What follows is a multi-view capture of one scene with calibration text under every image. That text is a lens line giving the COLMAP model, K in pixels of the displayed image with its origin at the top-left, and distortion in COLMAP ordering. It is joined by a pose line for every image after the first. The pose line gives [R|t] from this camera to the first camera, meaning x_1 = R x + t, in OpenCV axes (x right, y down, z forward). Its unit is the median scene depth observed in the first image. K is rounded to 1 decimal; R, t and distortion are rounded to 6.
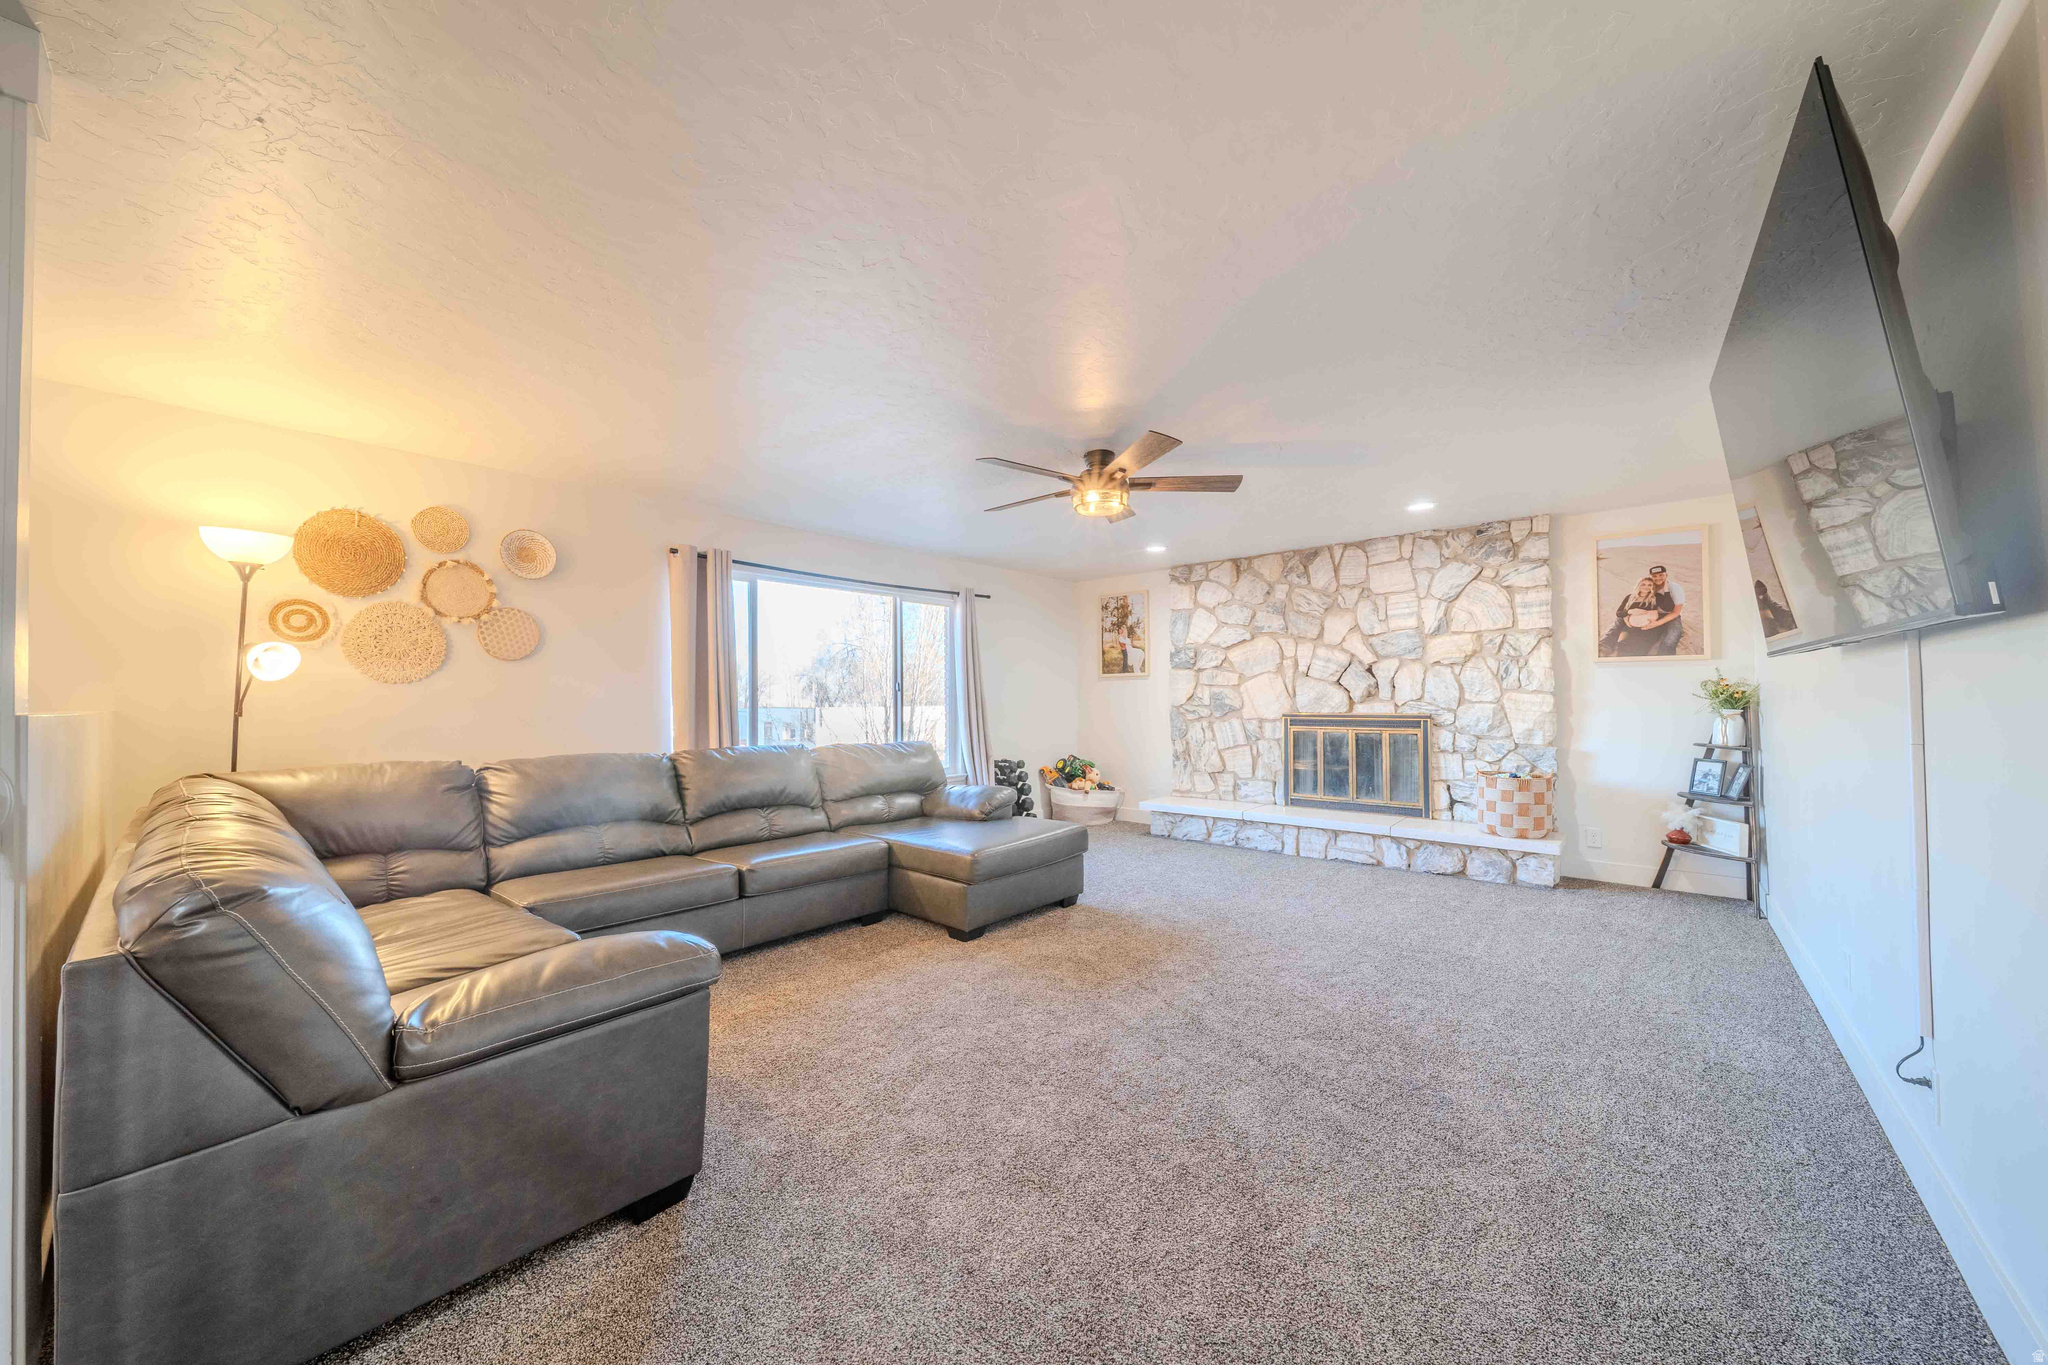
lens RADIAL K [[722.4, 0, 1016.0], [0, 722.4, 684.4], [0, 0, 1]] dist [0.000818, -0.001640]
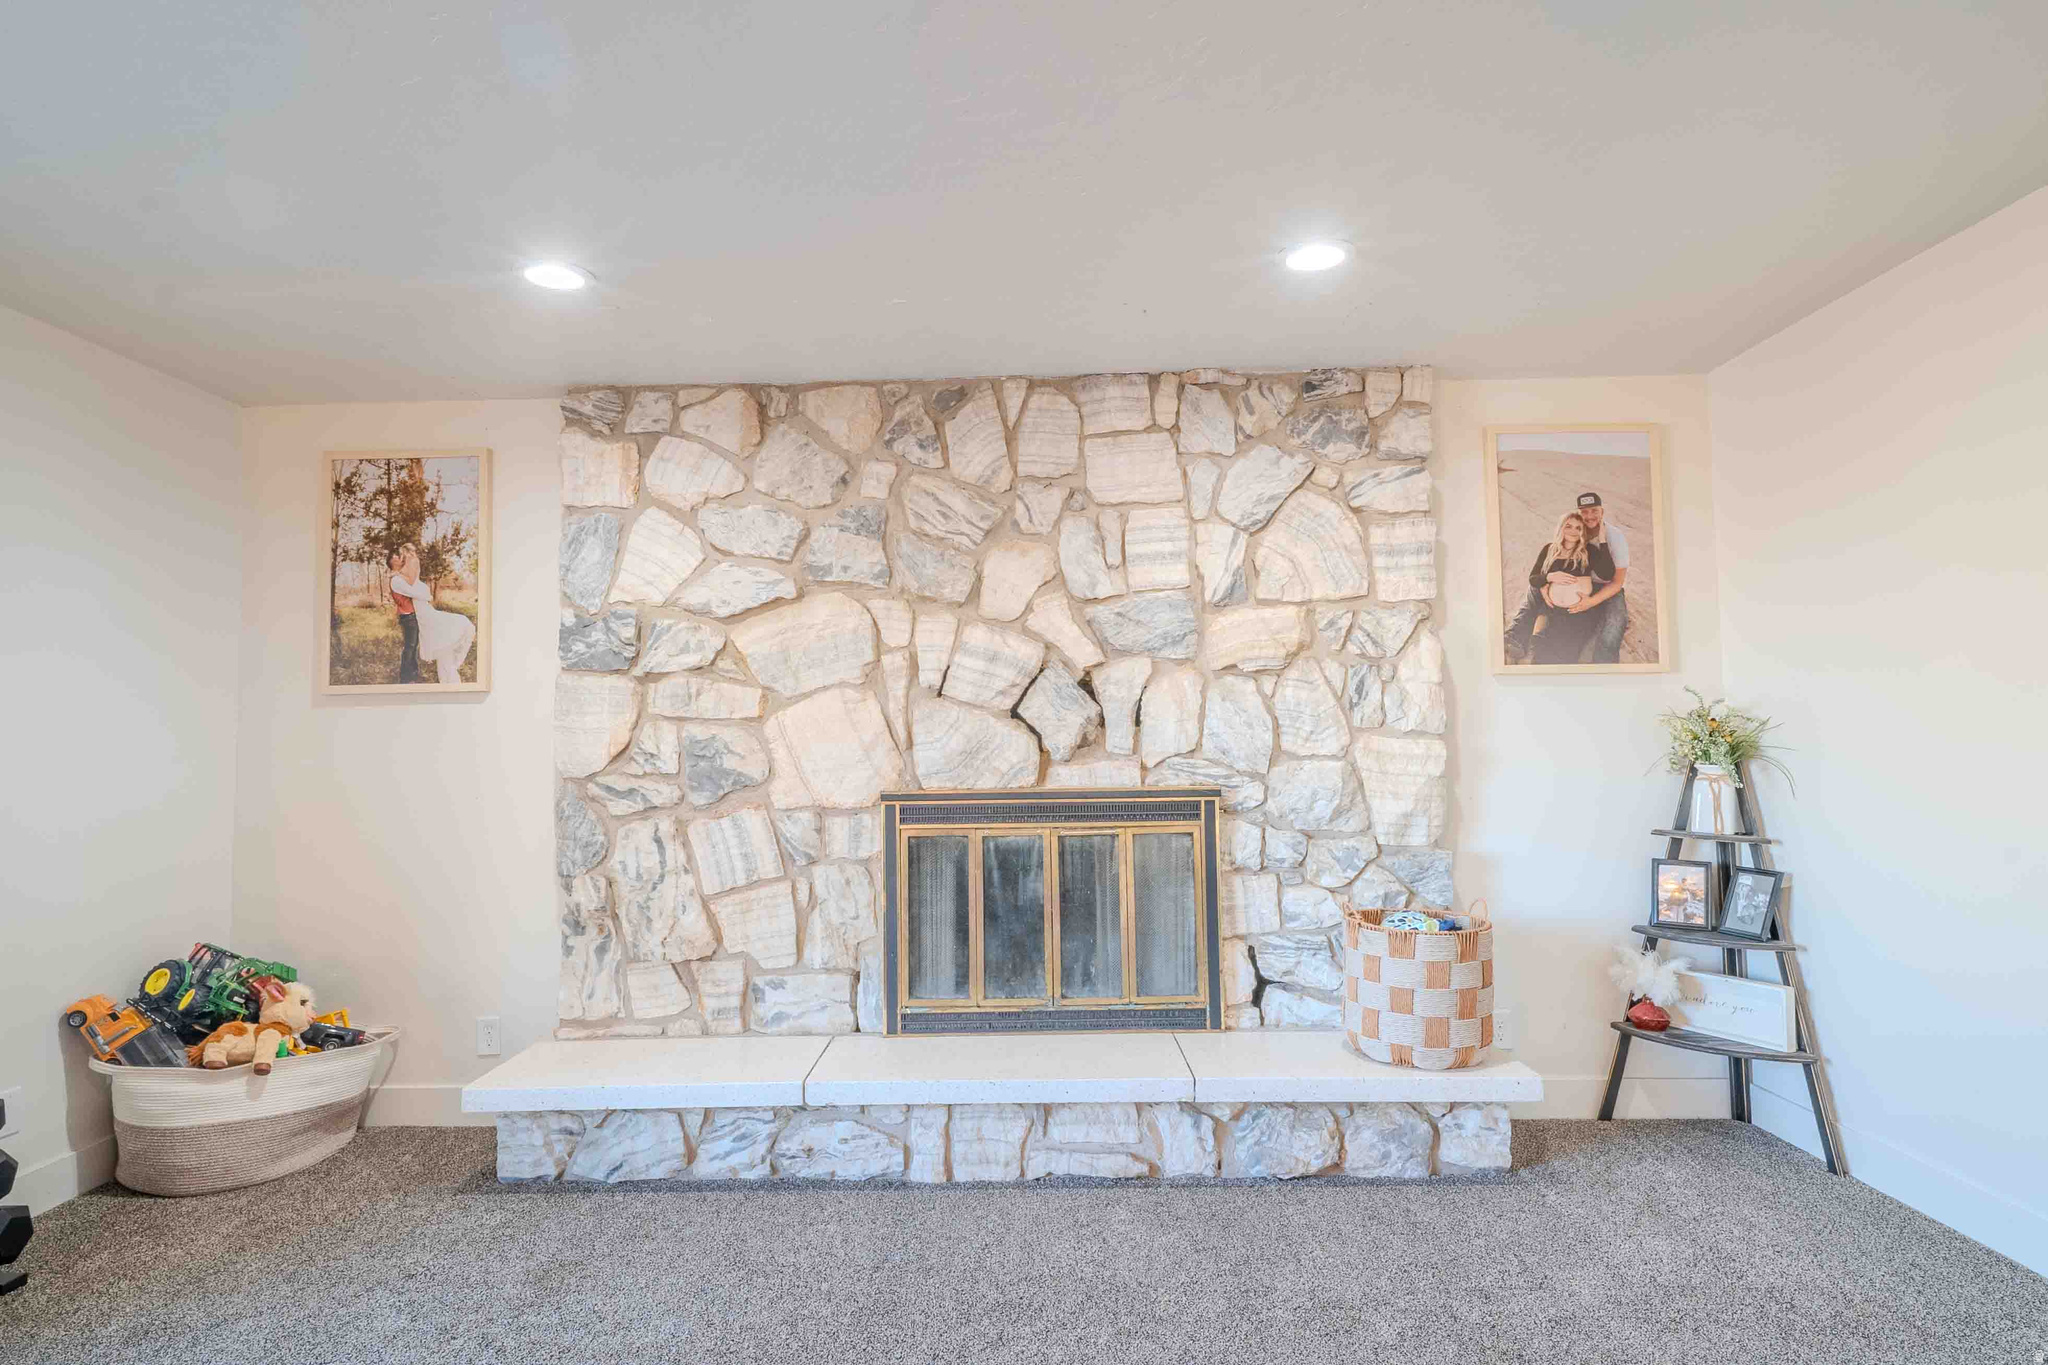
lens RADIAL K [[1103.4, 0, 1009.5], [0, 1103.4, 684.1], [0, 0, 1]] dist [0.001421, -0.000967]
pose [[0.770703, 0.031190, 0.636431, 0.047983], [-0.002390, 0.998936, -0.046060, 0.010144], [-0.637190, 0.033978, 0.769957, 0.527449]]
